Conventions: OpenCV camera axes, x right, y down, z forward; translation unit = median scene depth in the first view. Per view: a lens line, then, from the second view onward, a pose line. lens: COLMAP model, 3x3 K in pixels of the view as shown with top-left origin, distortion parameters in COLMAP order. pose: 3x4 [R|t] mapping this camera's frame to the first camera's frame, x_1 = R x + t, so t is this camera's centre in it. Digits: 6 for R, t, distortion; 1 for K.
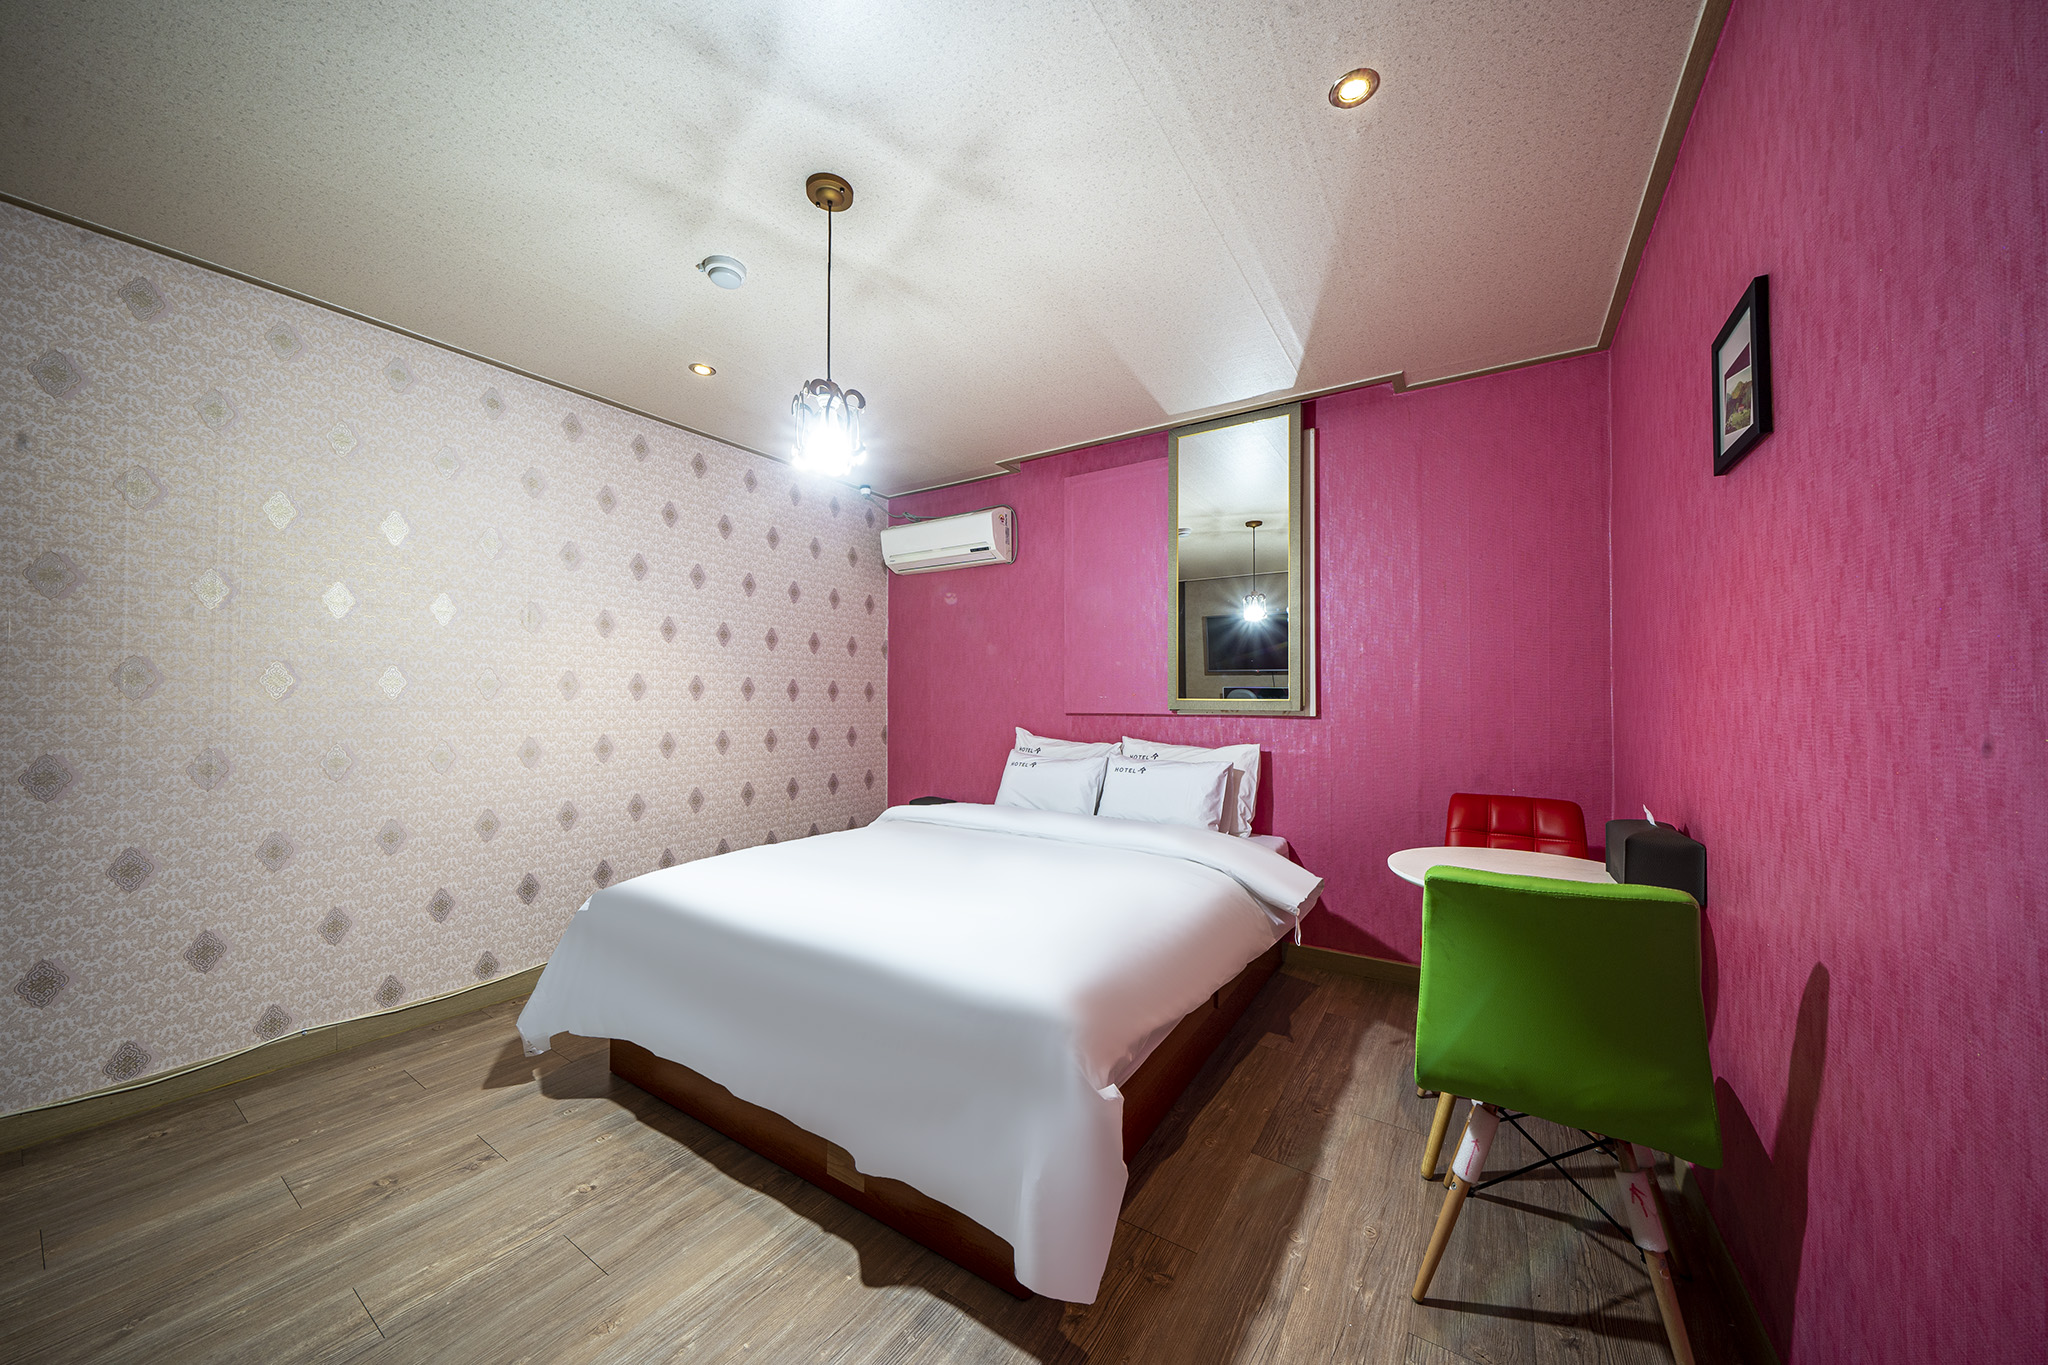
lens RADIAL K [[707.7, 0, 1025.4], [0, 707.7, 689.1], [0, 0, 1]] dist [-0.001030, -0.001608]
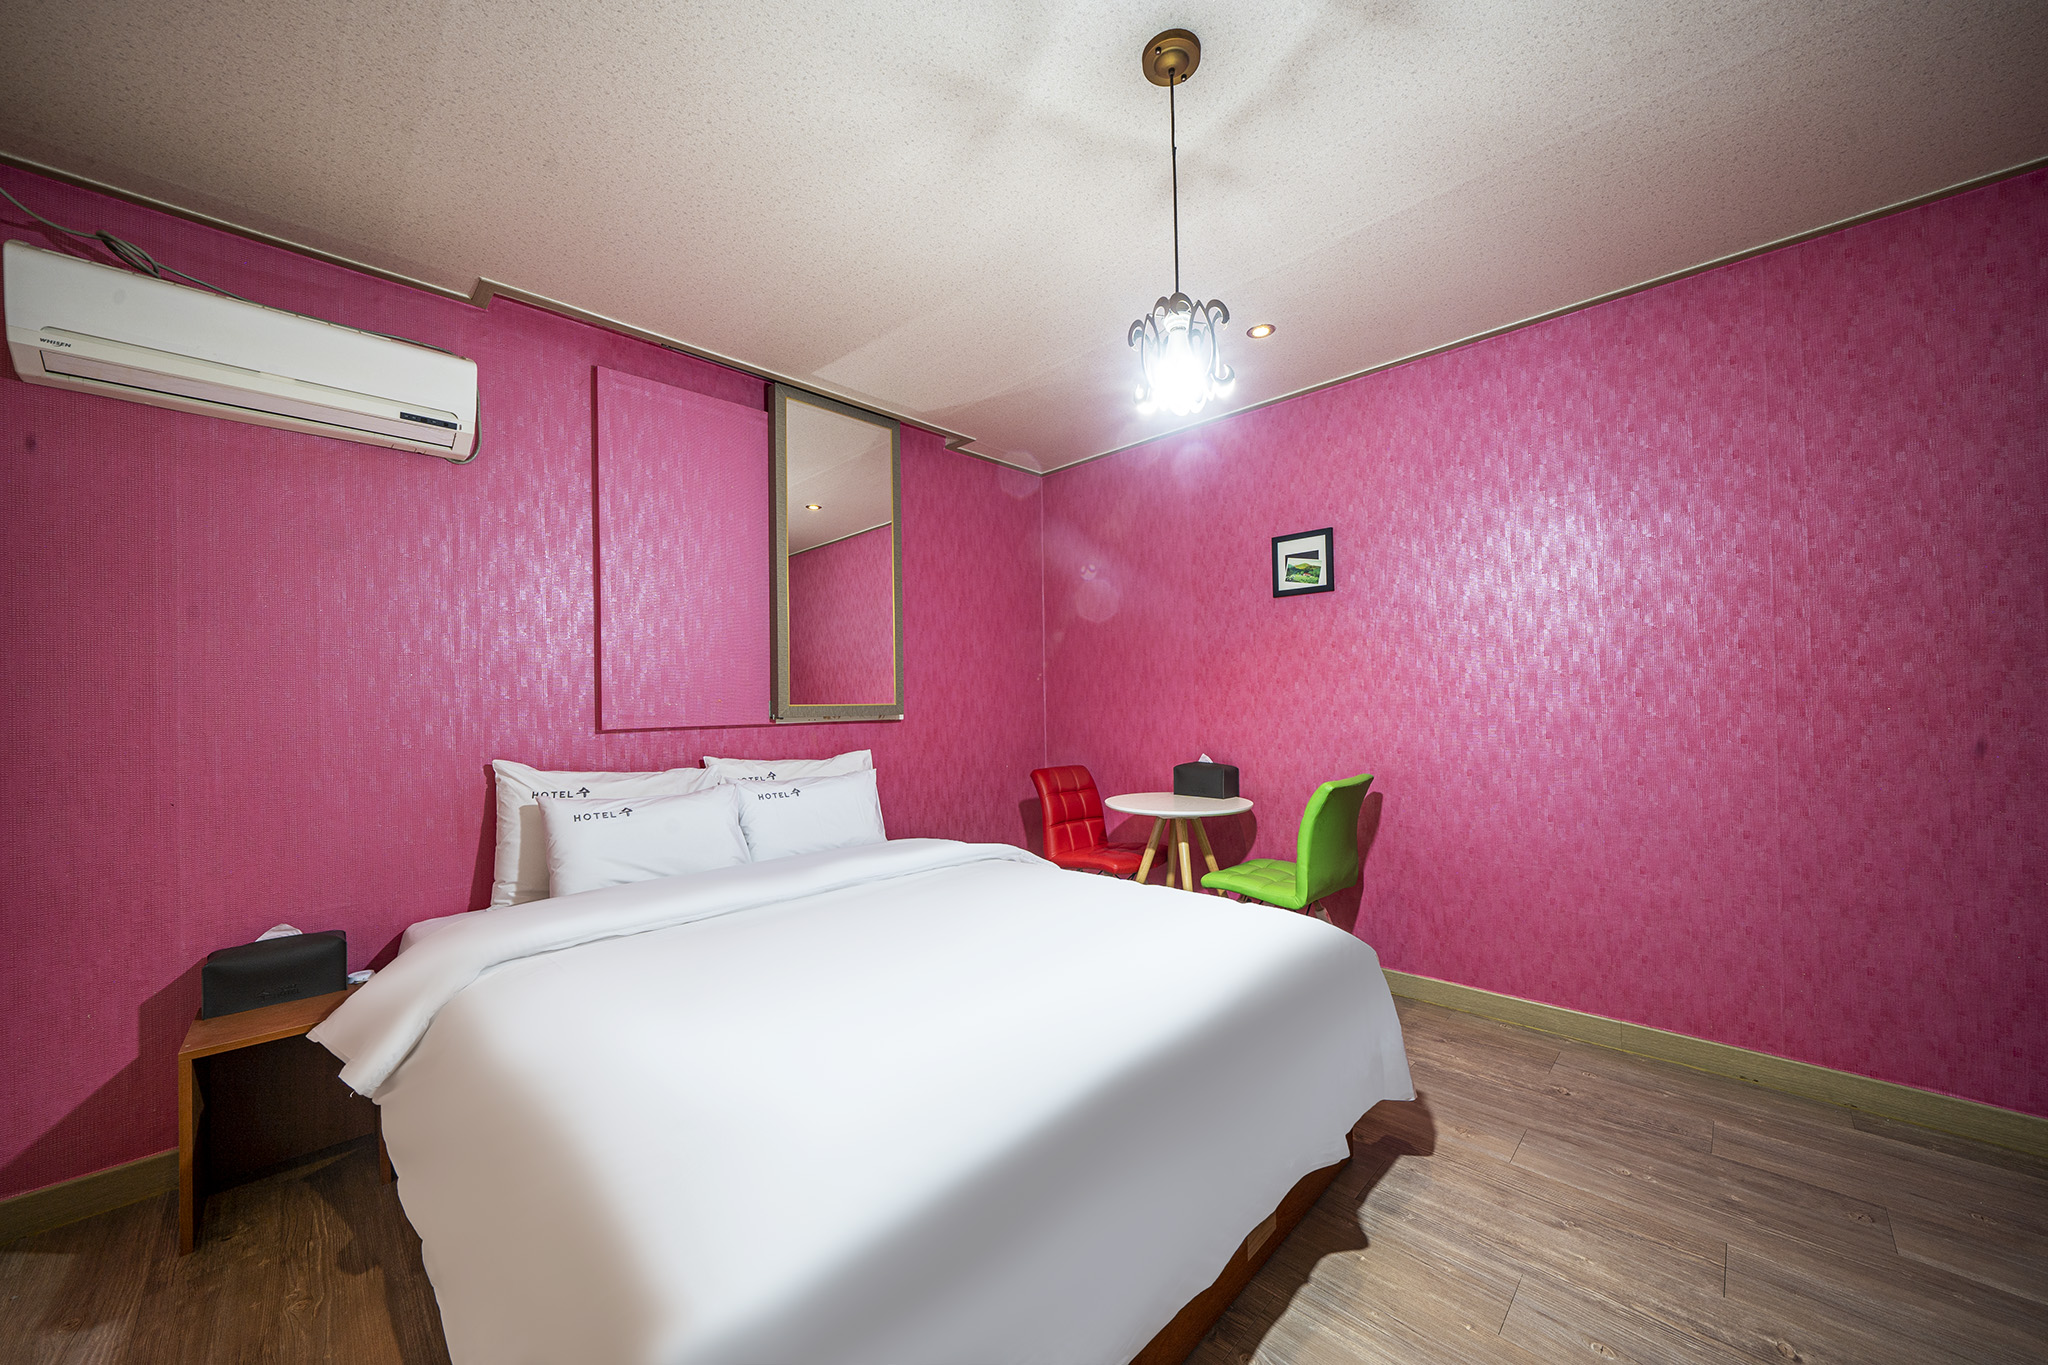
lens RADIAL K [[751.2, 0, 1024.0], [0, 751.2, 682.5], [0, 0, 1]] dist [-0.002201, -0.000169]
pose [[0.178207, 0.018516, 0.983819, -1.308121], [0.004697, 0.999796, -0.019667, 0.012551], [-0.983982, 0.008126, 0.178083, 1.176191]]
